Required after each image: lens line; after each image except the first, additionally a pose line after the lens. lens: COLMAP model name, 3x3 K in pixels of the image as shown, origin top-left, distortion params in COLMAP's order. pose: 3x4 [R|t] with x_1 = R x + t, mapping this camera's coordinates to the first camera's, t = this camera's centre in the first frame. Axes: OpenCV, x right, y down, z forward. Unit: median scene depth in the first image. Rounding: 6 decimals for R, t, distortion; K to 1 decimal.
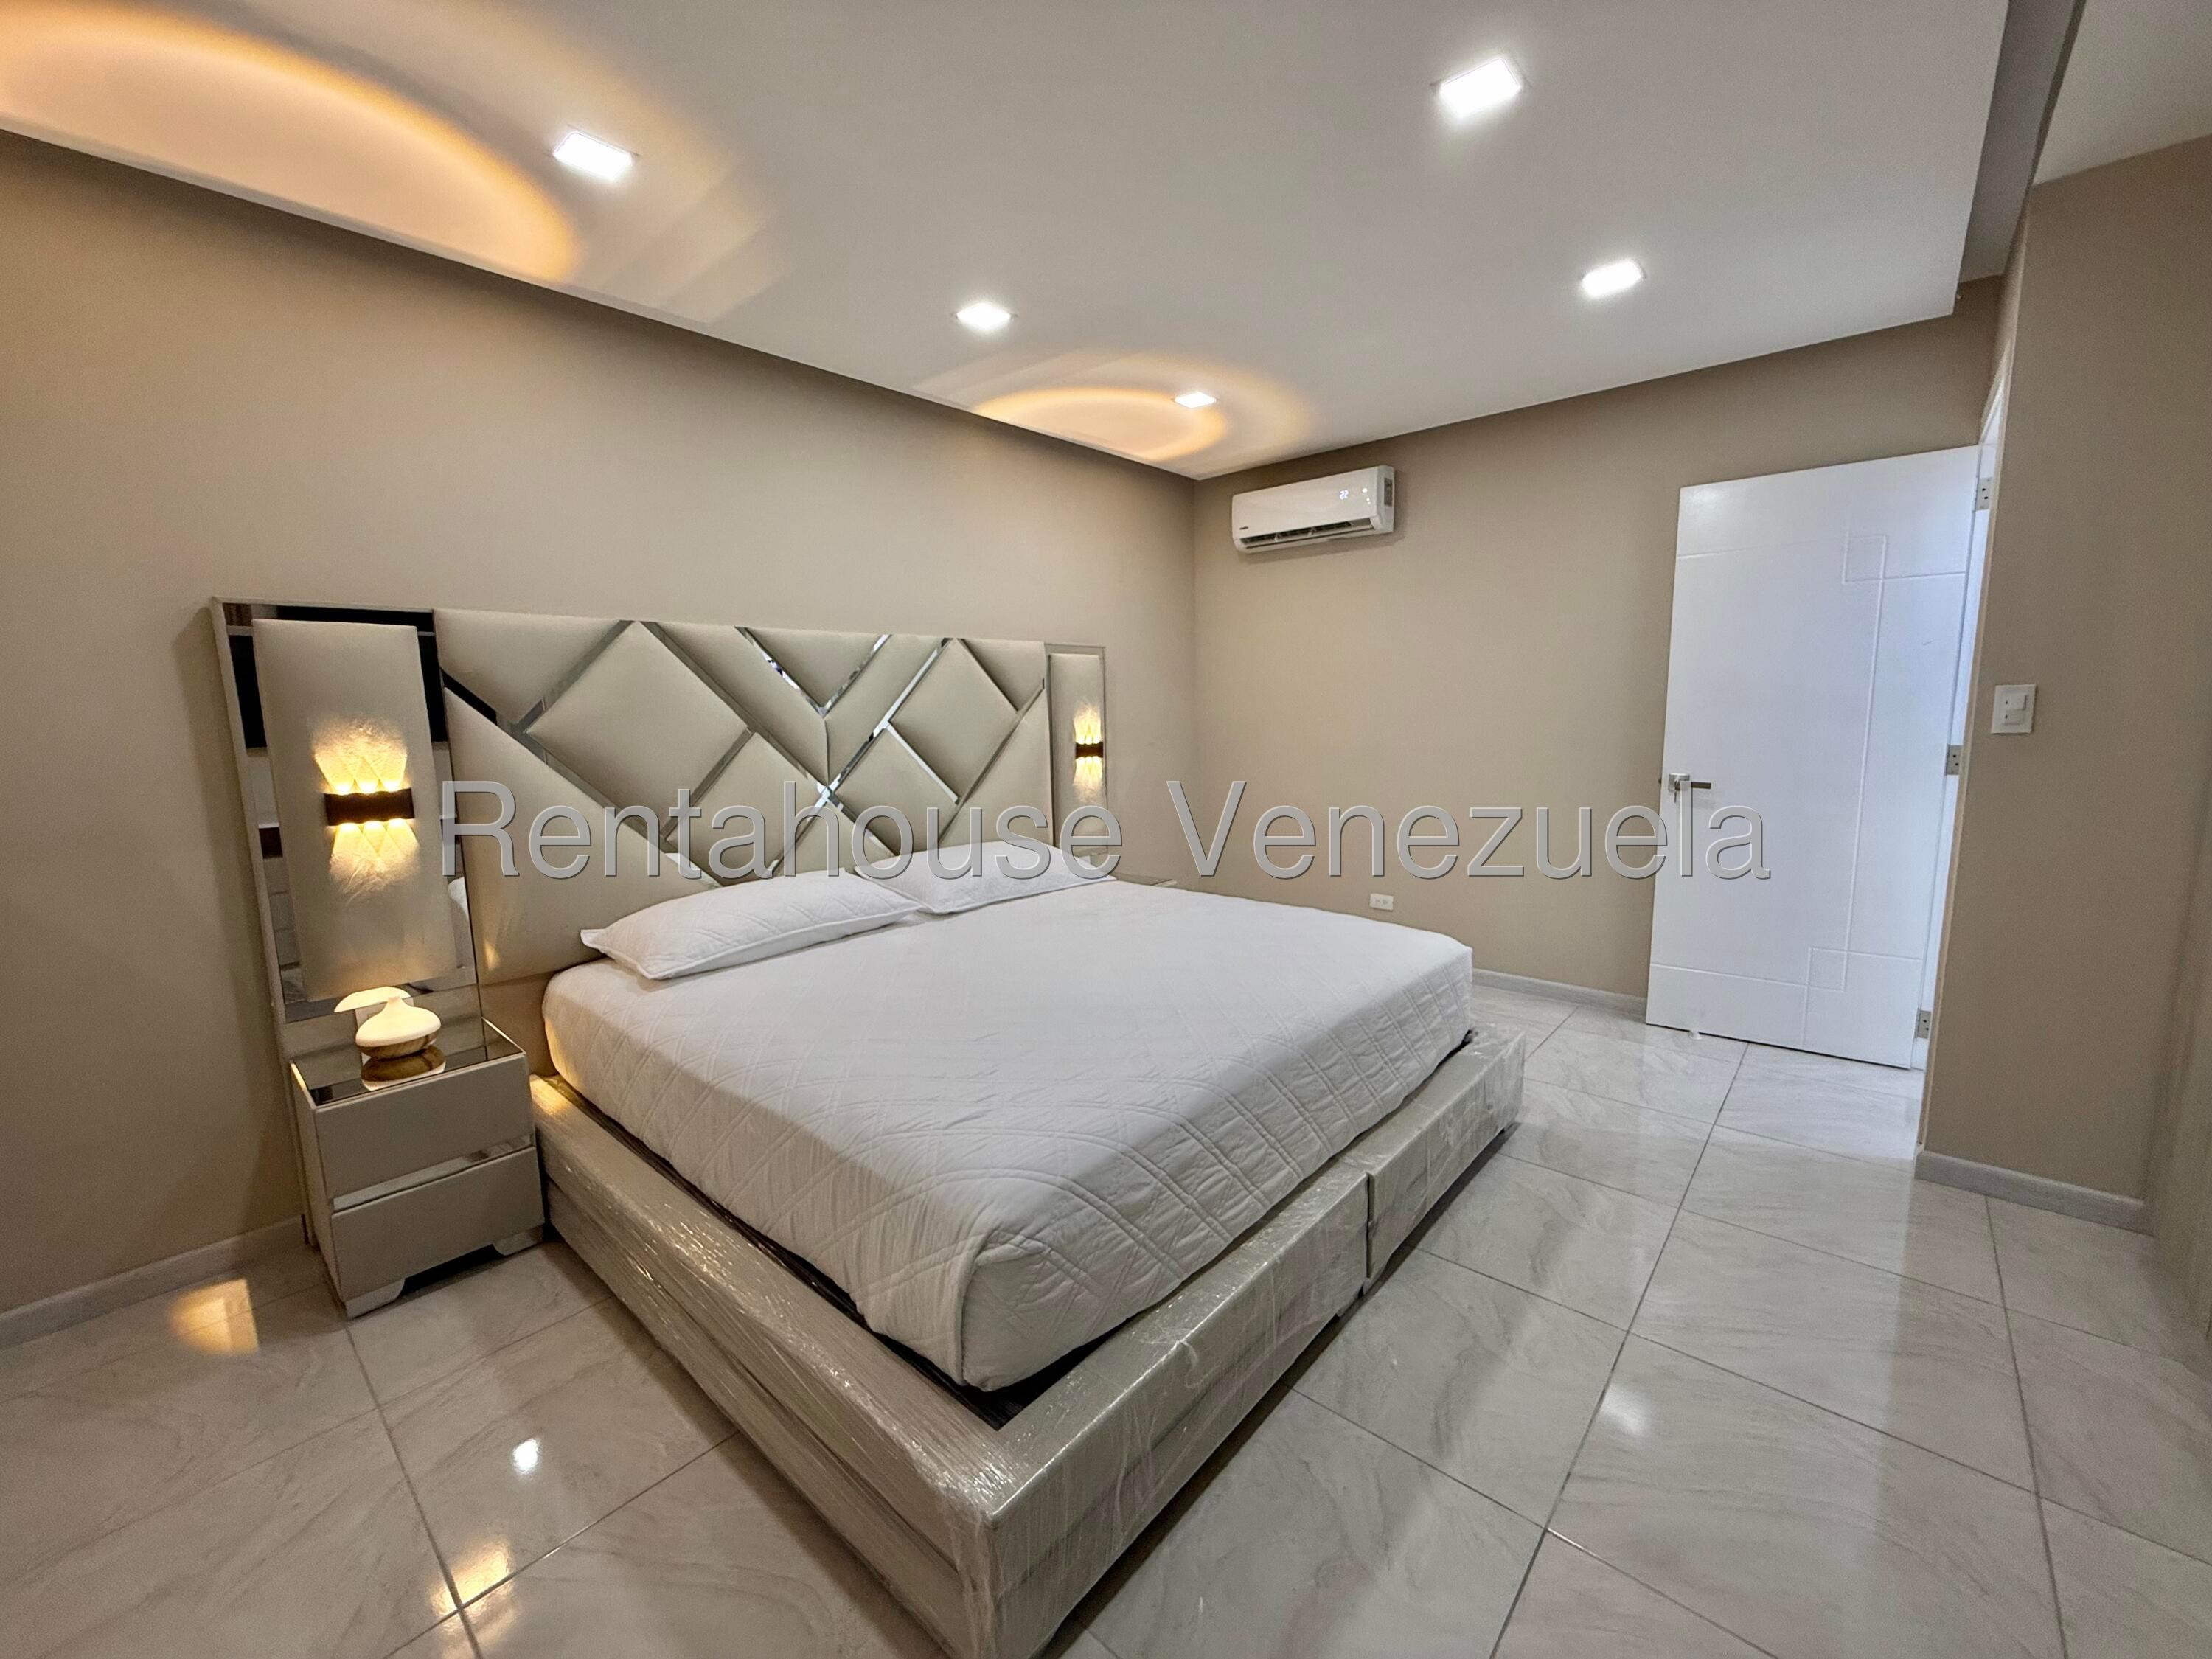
lens RADIAL K [[877.4, 0, 1101.5], [0, 877.4, 823.8], [0, 0, 1]] dist [-0.000546, -0.000311]
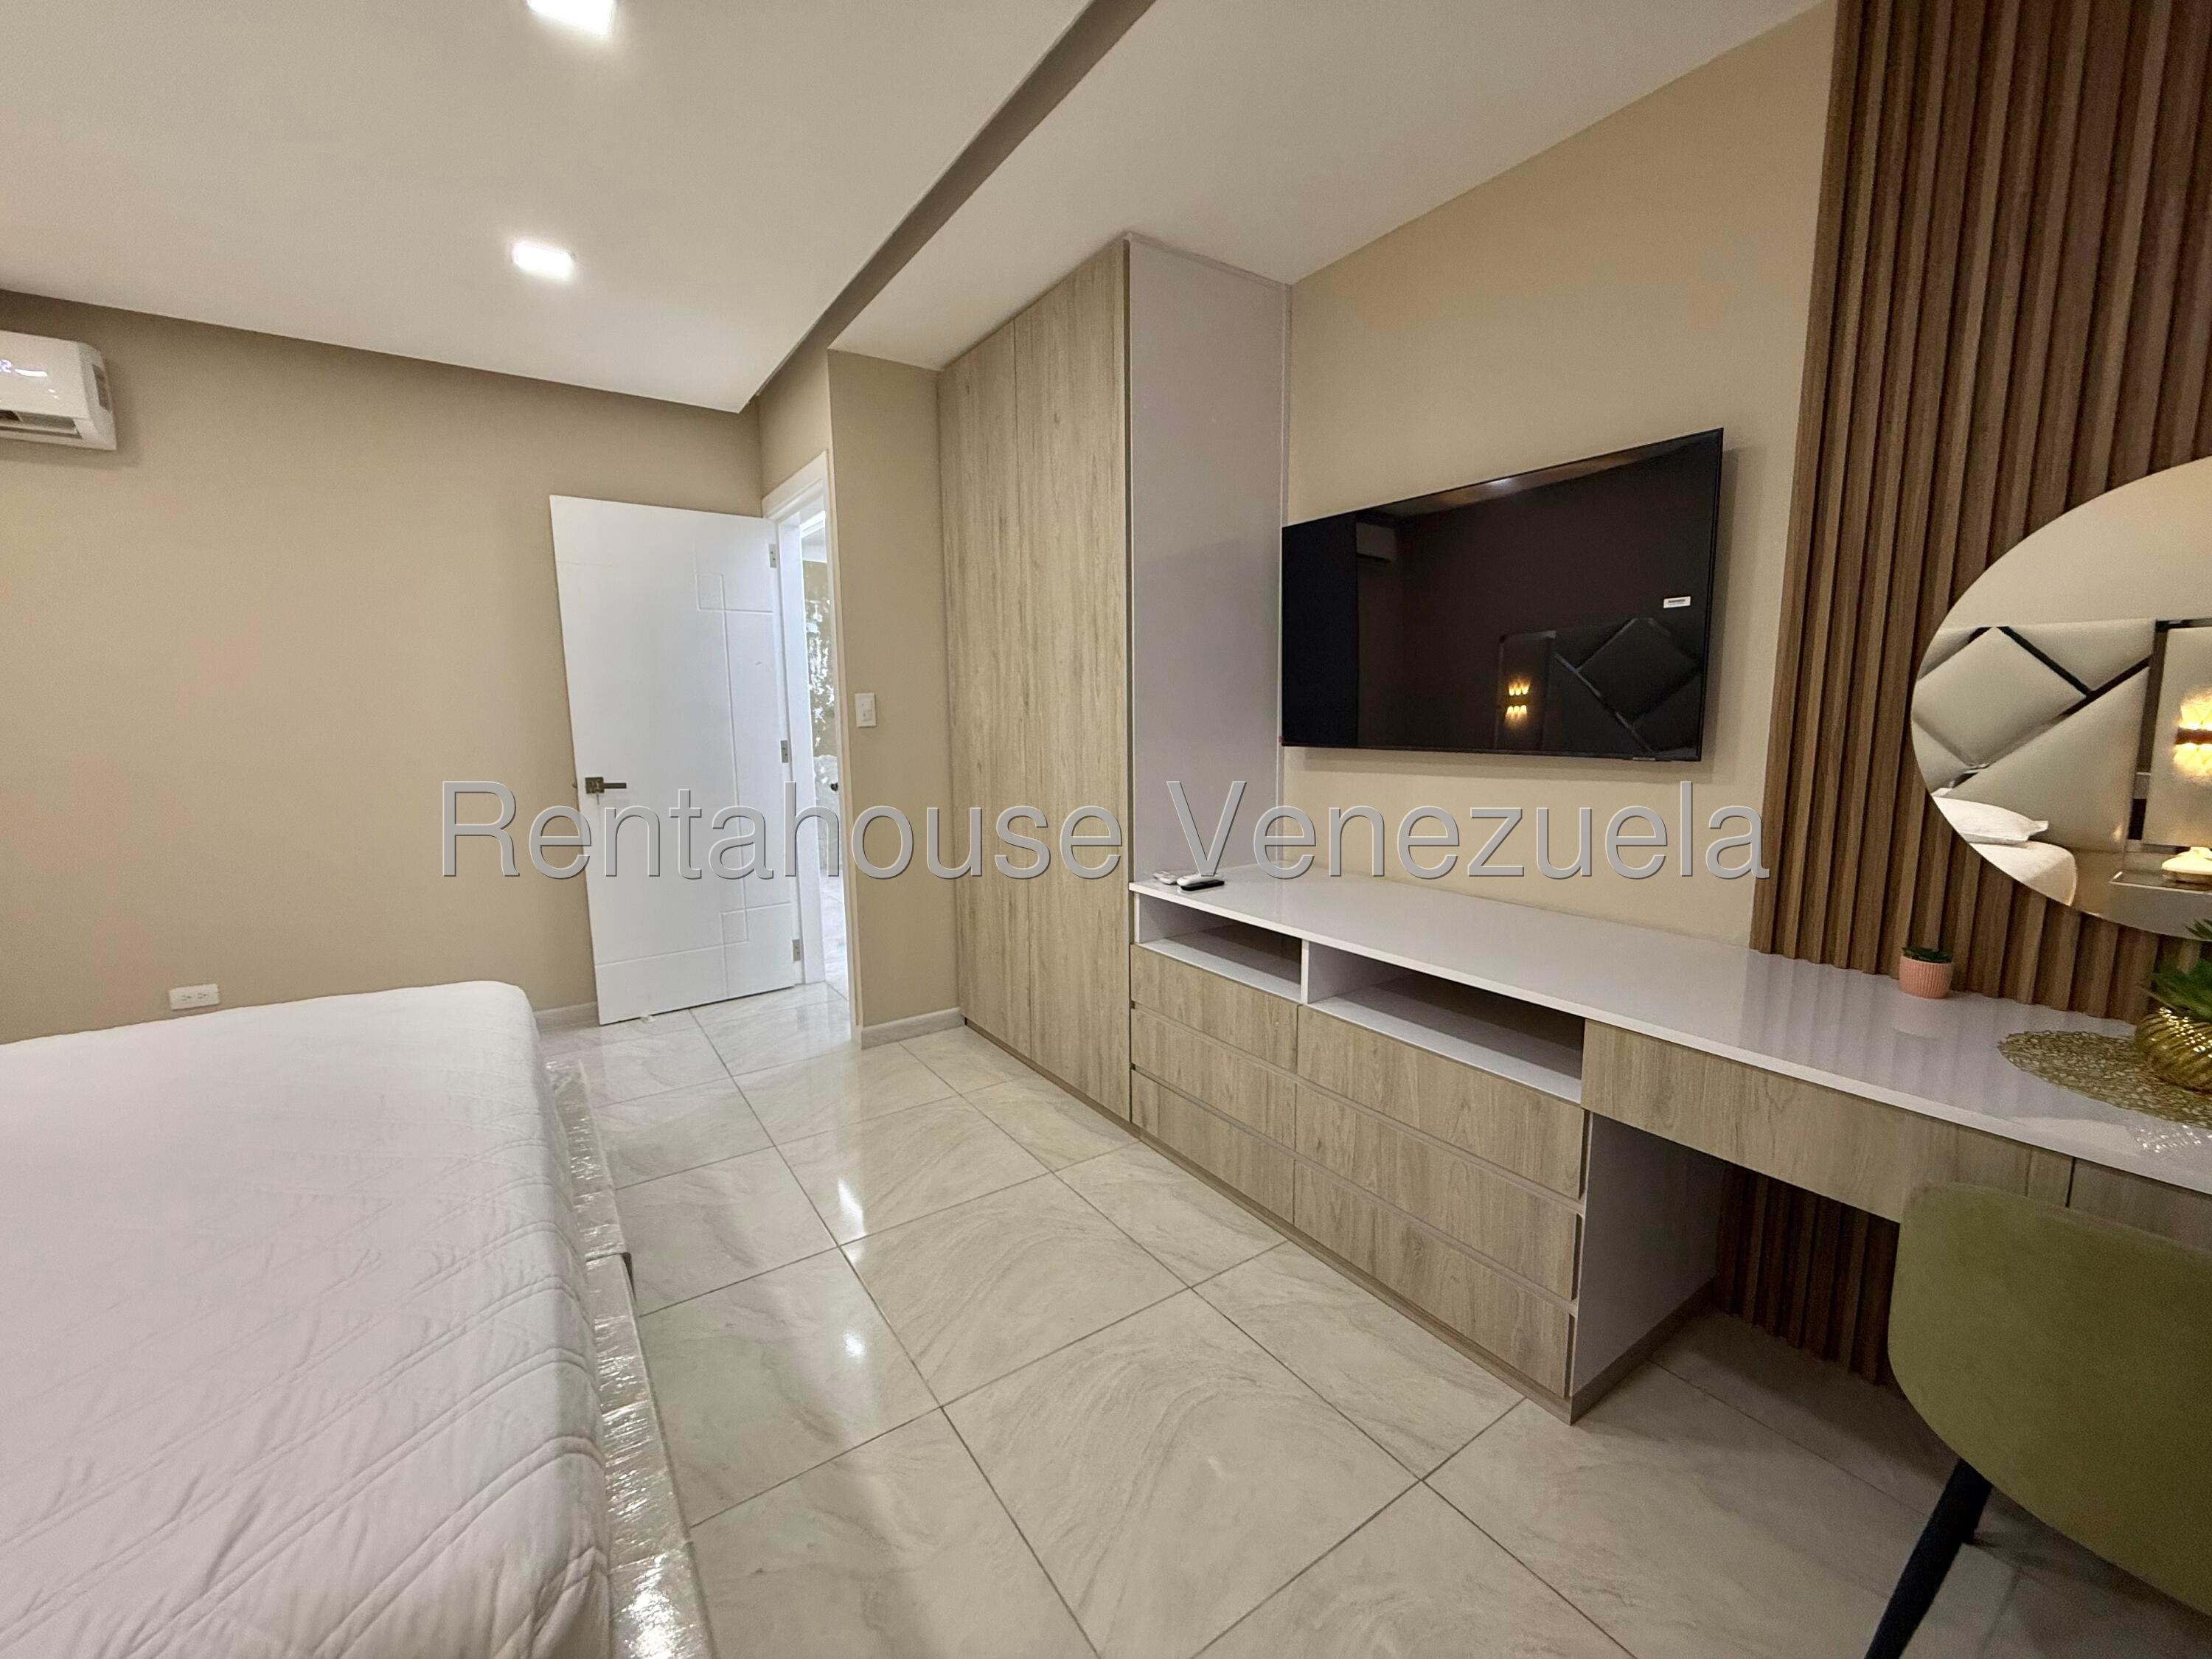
lens RADIAL K [[877.4, 0, 1097.1], [0, 877.4, 823.2], [0, 0, 1]] dist [-0.000546, -0.000311]
pose [[0.254210, -0.111422, 0.960709, -0.221718], [0.135049, 0.987699, 0.078818, -0.005671], [-0.957674, 0.109706, 0.266130, 0.200627]]
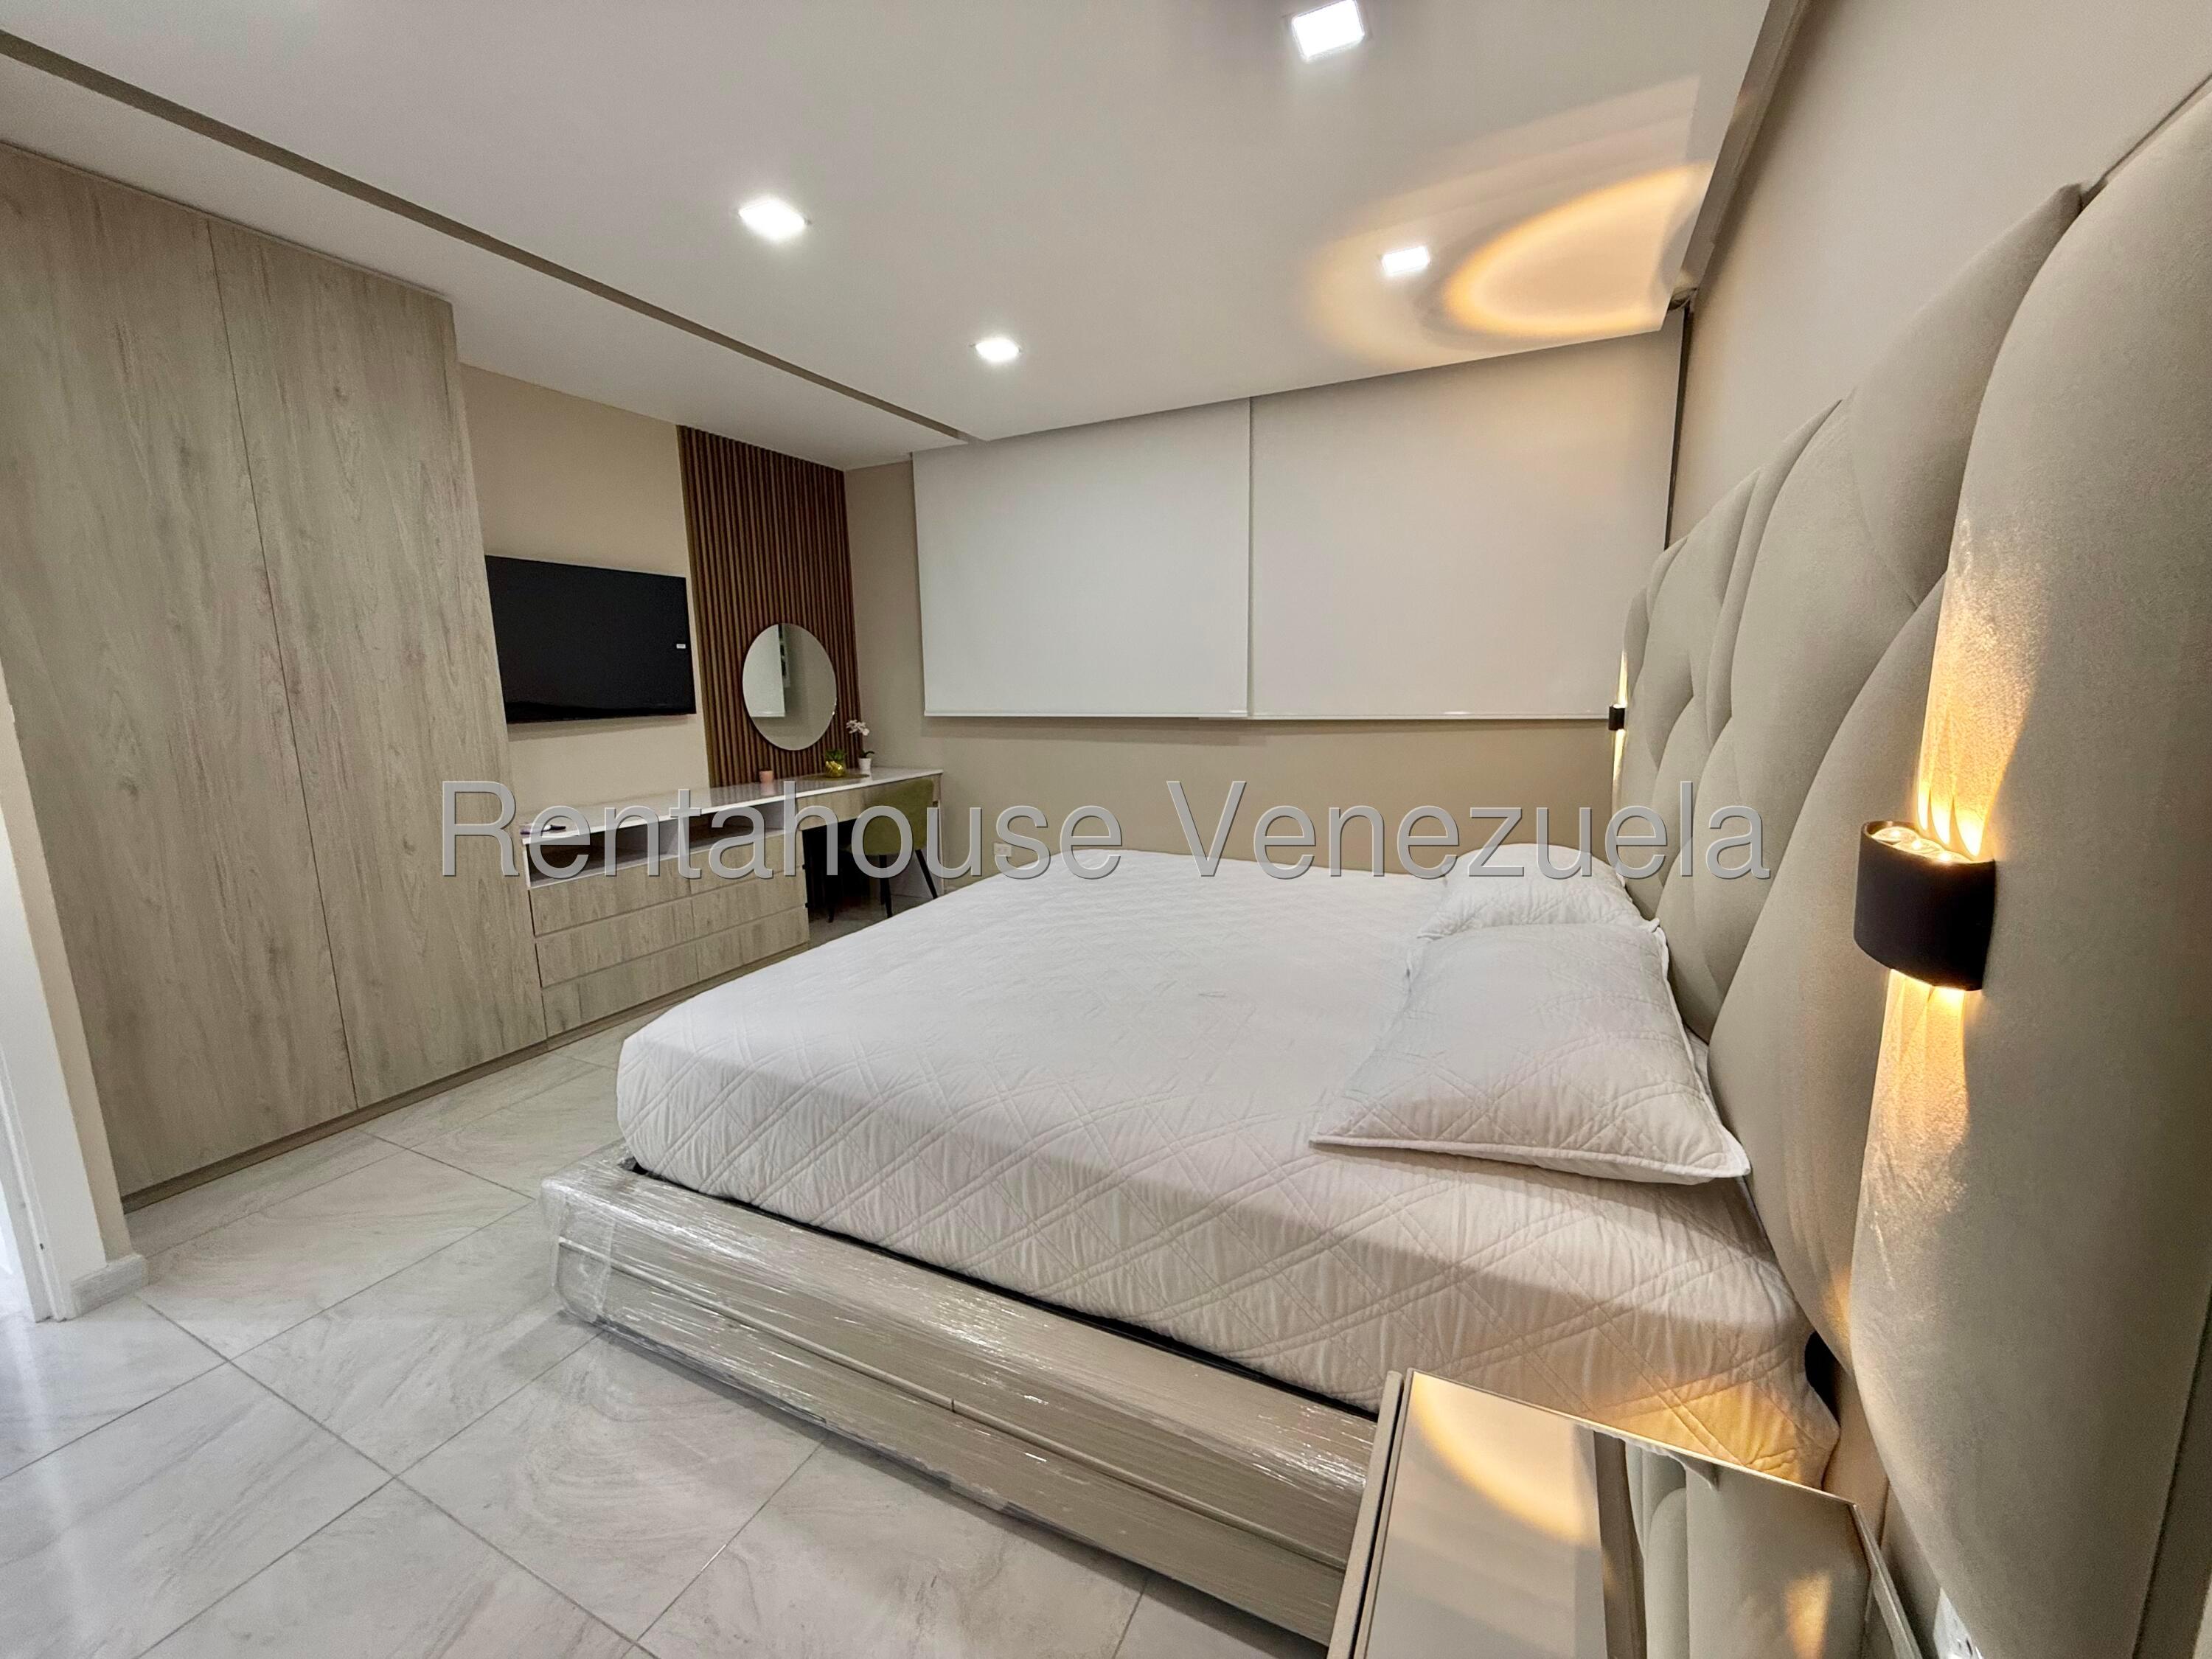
lens RADIAL K [[877.4, 0, 1107.8], [0, 877.4, 825.2], [0, 0, 1]] dist [-0.000546, -0.000311]
pose [[-0.964596, 0.084139, -0.249951, 0.204833], [0.005416, 0.953864, 0.300191, -0.202767], [0.263677, 0.288209, -0.920549, 1.568658]]
